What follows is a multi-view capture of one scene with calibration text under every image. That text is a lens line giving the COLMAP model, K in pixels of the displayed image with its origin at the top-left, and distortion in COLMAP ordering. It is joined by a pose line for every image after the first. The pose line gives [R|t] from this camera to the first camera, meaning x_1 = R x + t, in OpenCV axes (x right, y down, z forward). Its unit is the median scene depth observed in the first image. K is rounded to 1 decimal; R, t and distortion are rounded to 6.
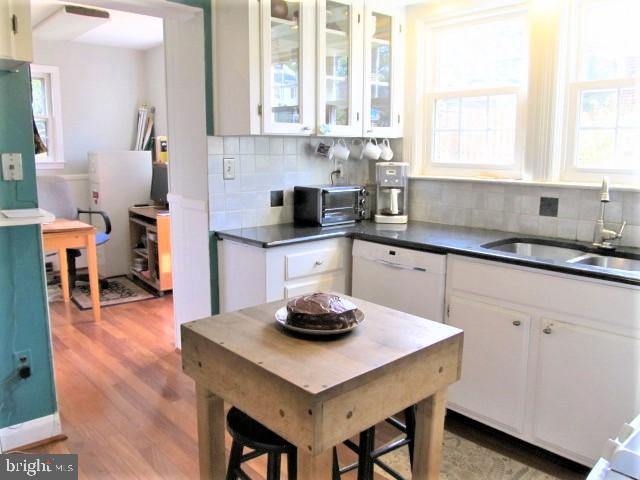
lens RADIAL K [[522.9, 0, 321.5], [0, 522.9, 238.6], [0, 0, 1]] dist [-0.069281, 0.030171]
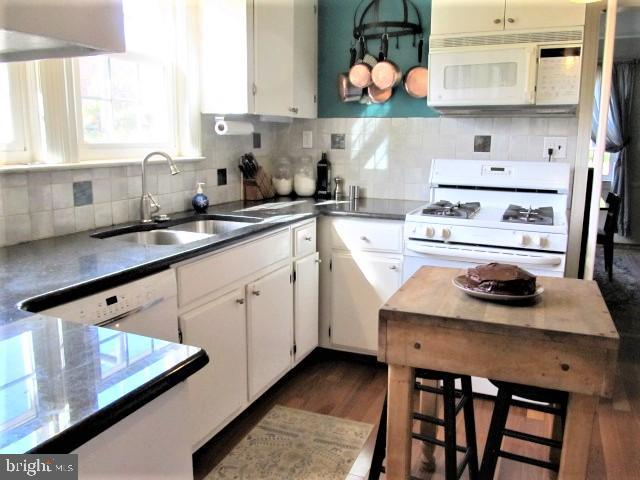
lens RADIAL K [[522.9, 0, 318.7], [0, 522.9, 241.6], [0, 0, 1]] dist [-0.069281, 0.030171]
pose [[-0.416885, -0.178932, 0.891174, -0.429953], [0.143390, 0.955211, 0.258867, -0.141157], [-0.897578, 0.235703, -0.372556, 0.960189]]
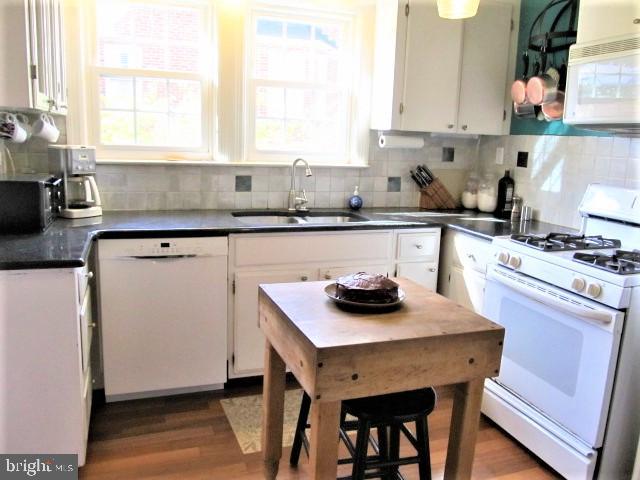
lens RADIAL K [[522.9, 0, 320.2], [0, 522.9, 239.2], [0, 0, 1]] dist [-0.069281, 0.030171]
pose [[0.372089, -0.162132, 0.913927, -0.580069], [0.116491, 0.984998, 0.127313, -0.065516], [-0.920858, 0.059092, 0.385394, 0.380759]]
